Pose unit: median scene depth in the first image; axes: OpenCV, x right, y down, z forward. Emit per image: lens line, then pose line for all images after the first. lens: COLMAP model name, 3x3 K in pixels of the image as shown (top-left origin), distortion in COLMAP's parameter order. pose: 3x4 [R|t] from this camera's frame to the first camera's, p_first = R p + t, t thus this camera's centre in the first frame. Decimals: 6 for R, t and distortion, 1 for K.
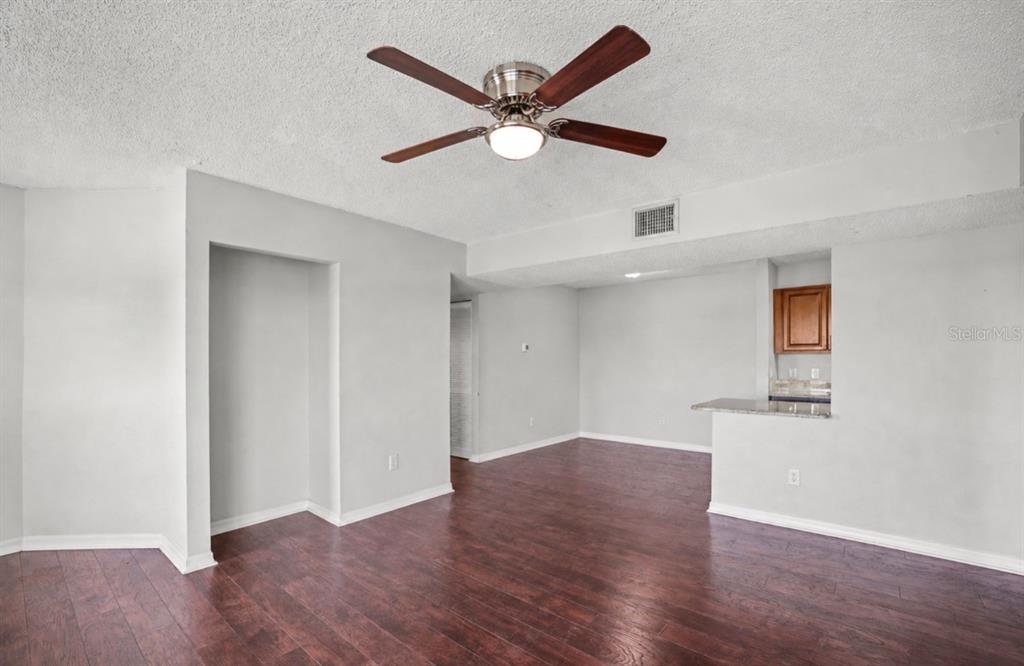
lens RADIAL K [[455.2, 0, 498.4], [0, 455.2, 356.8], [0, 0, 1]] dist [-0.026467, 0.000584]
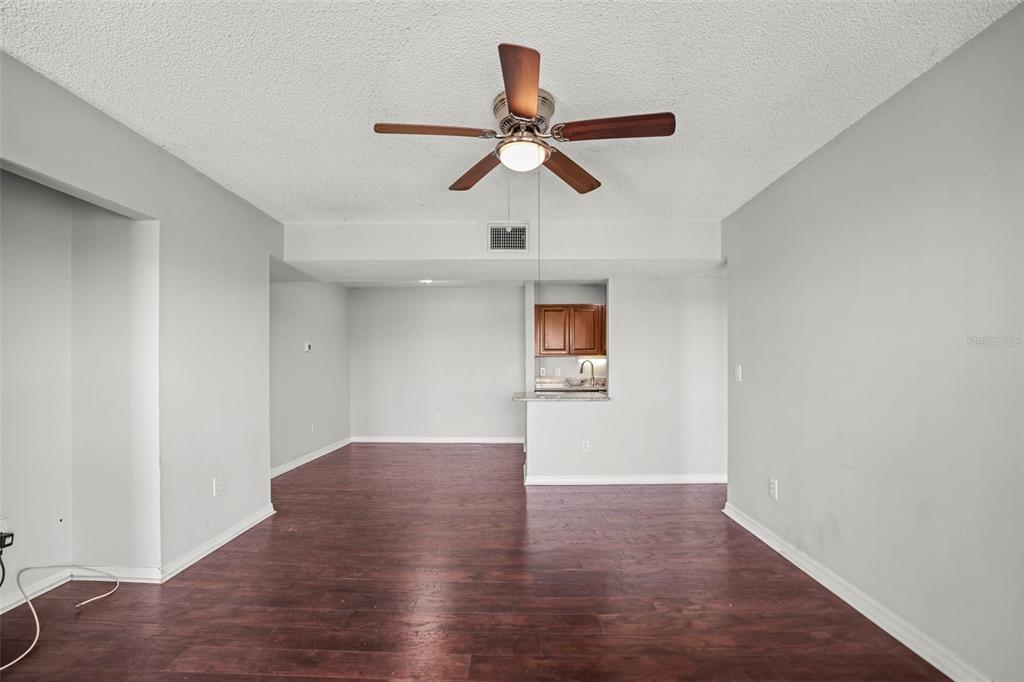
lens RADIAL K [[462.3, 0, 510.0], [0, 462.3, 365.6], [0, 0, 1]] dist [-0.024659, 0.002771]
pose [[0.768130, -0.001127, 0.640293, -0.358112], [-0.001219, 0.999994, 0.003224, 0.020460], [-0.640293, -0.003257, 0.768124, 0.072468]]
